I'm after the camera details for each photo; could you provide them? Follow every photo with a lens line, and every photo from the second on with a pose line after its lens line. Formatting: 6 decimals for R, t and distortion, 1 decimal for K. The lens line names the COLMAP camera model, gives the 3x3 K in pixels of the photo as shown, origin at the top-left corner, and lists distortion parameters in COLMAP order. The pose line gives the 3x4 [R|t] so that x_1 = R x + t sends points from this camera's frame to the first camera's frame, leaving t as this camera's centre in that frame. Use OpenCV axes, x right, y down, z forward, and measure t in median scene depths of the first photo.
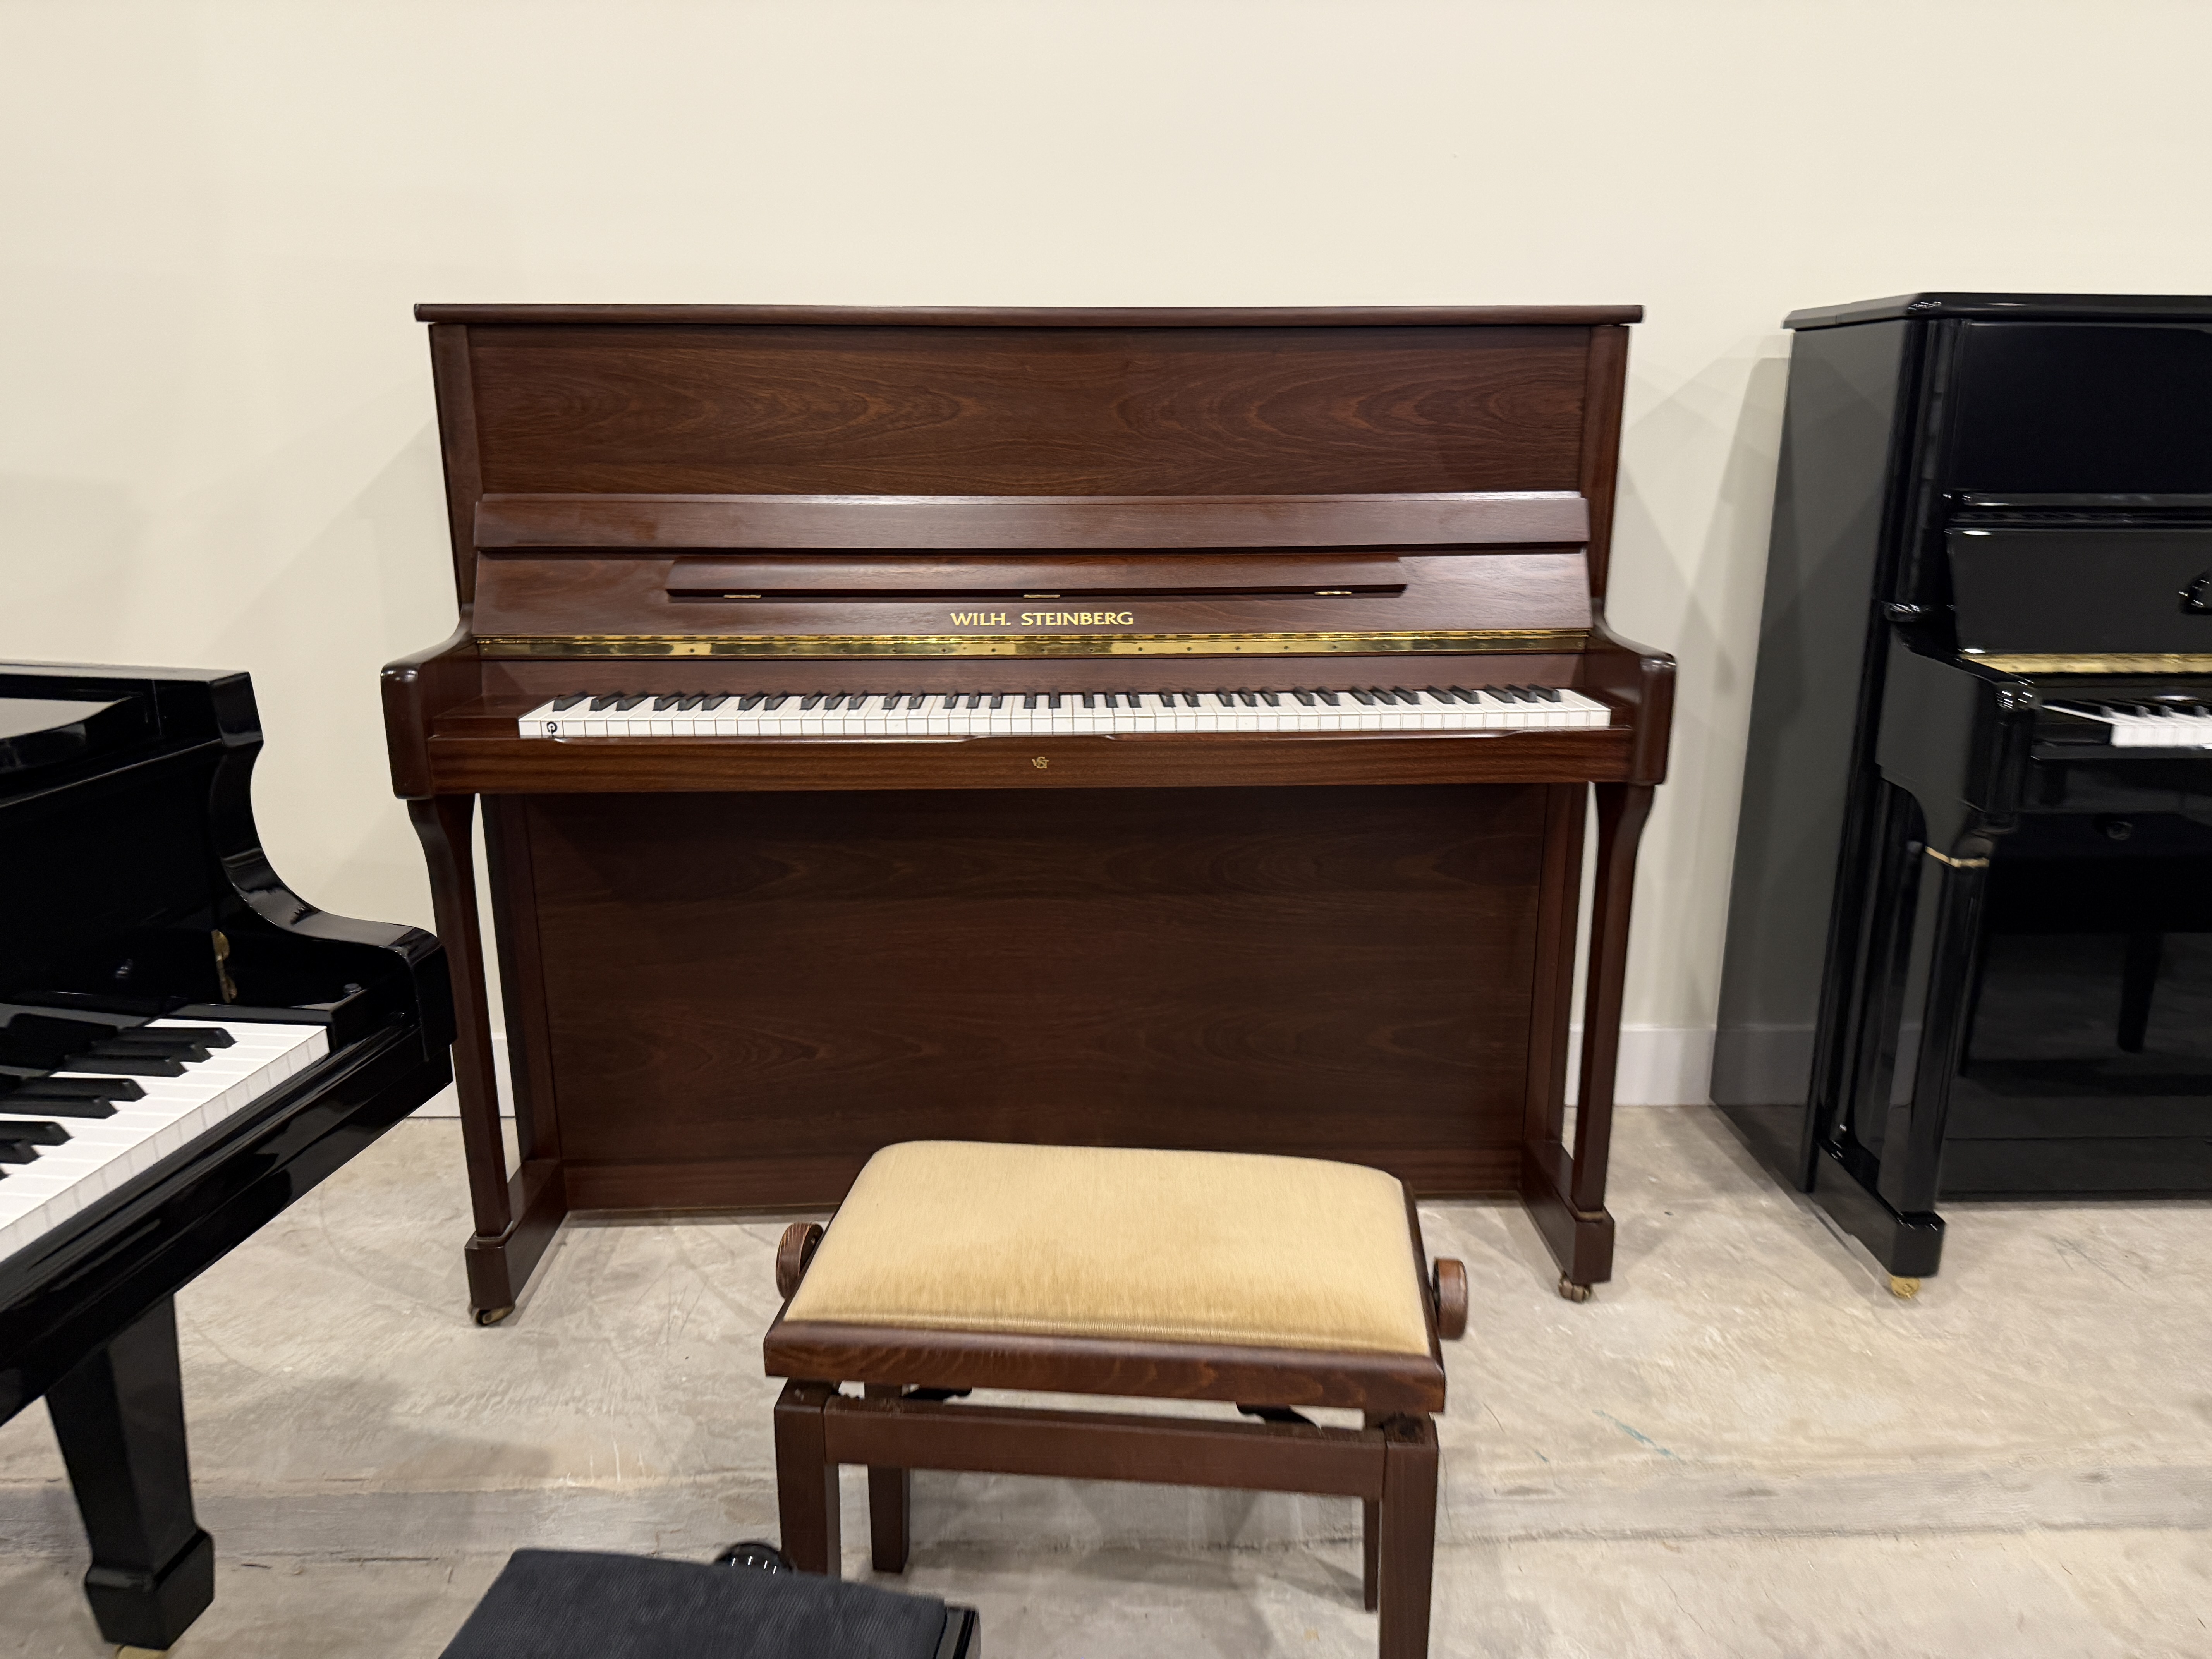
lens RADIAL K [[1576.9, 0, 1110.0], [0, 1576.9, 828.5], [0, 0, 1]] dist [0.034429, -0.000532]
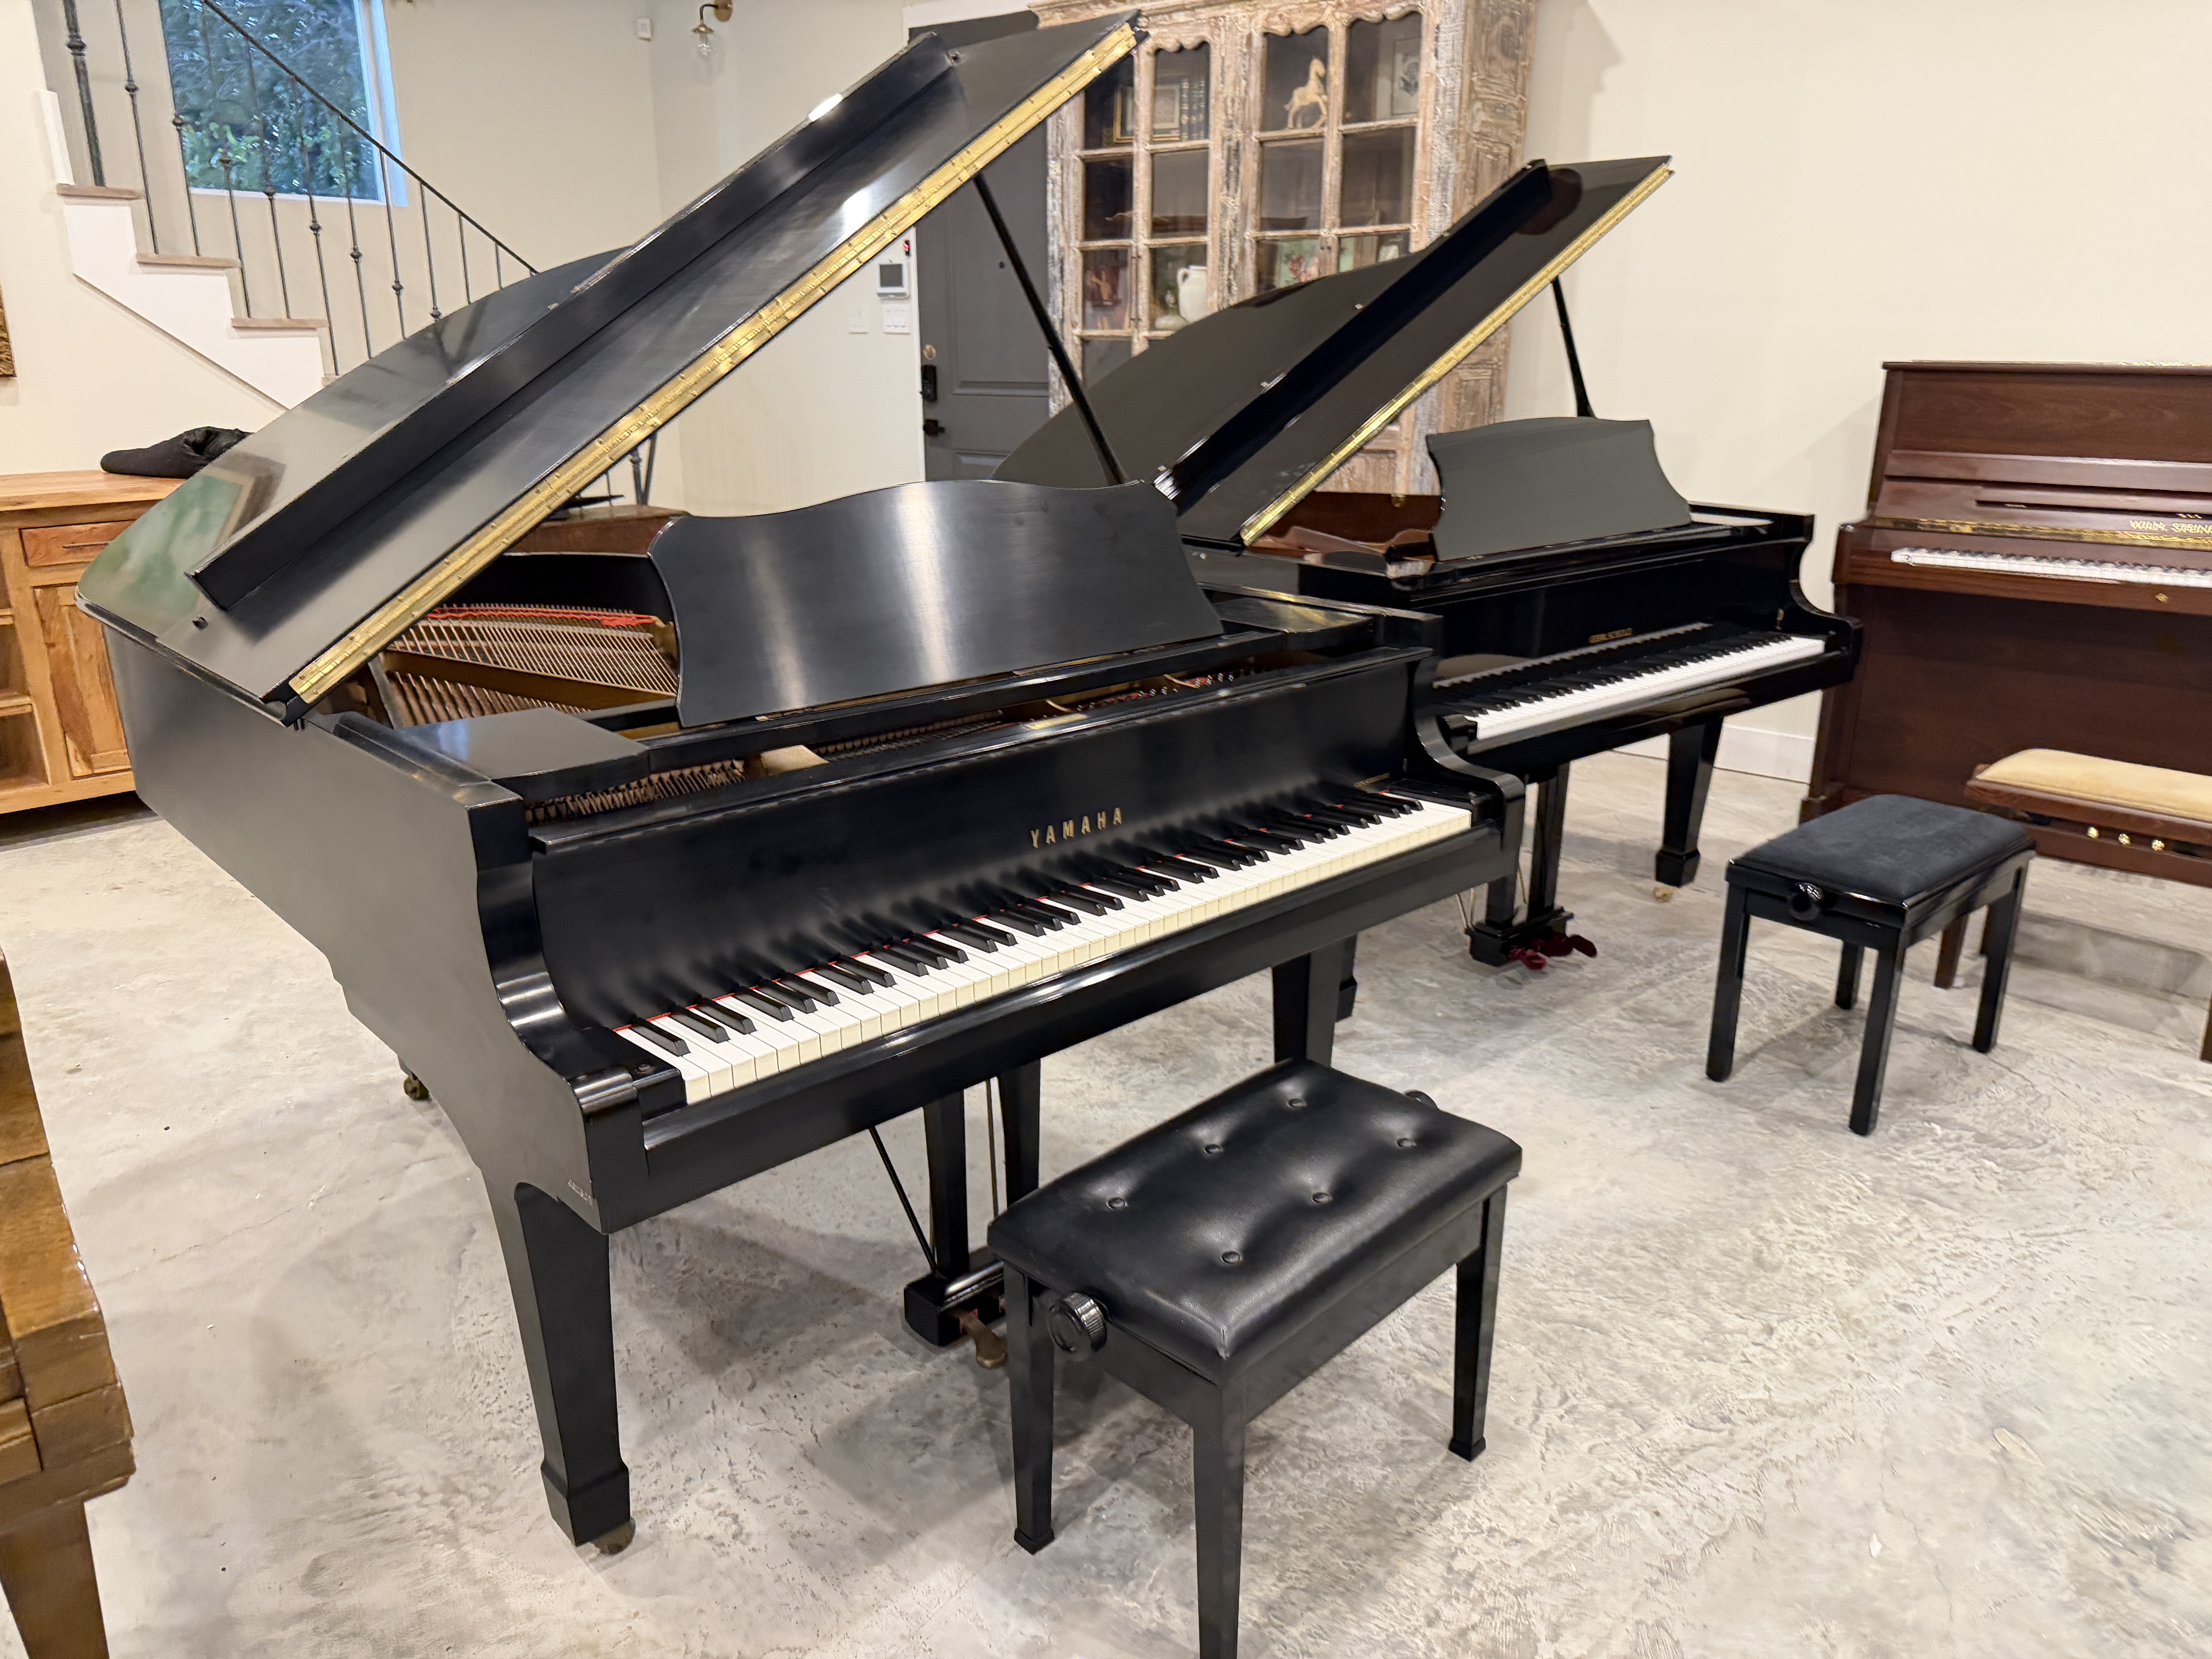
lens RADIAL K [[1576.9, 0, 1104.9], [0, 1576.9, 829.2], [0, 0, 1]] dist [0.034429, -0.000532]
pose [[0.768320, 0.204191, -0.606622, 0.210587], [-0.154260, 0.978885, 0.134117, 0.174078], [0.621199, -0.009467, 0.783596, -1.401509]]
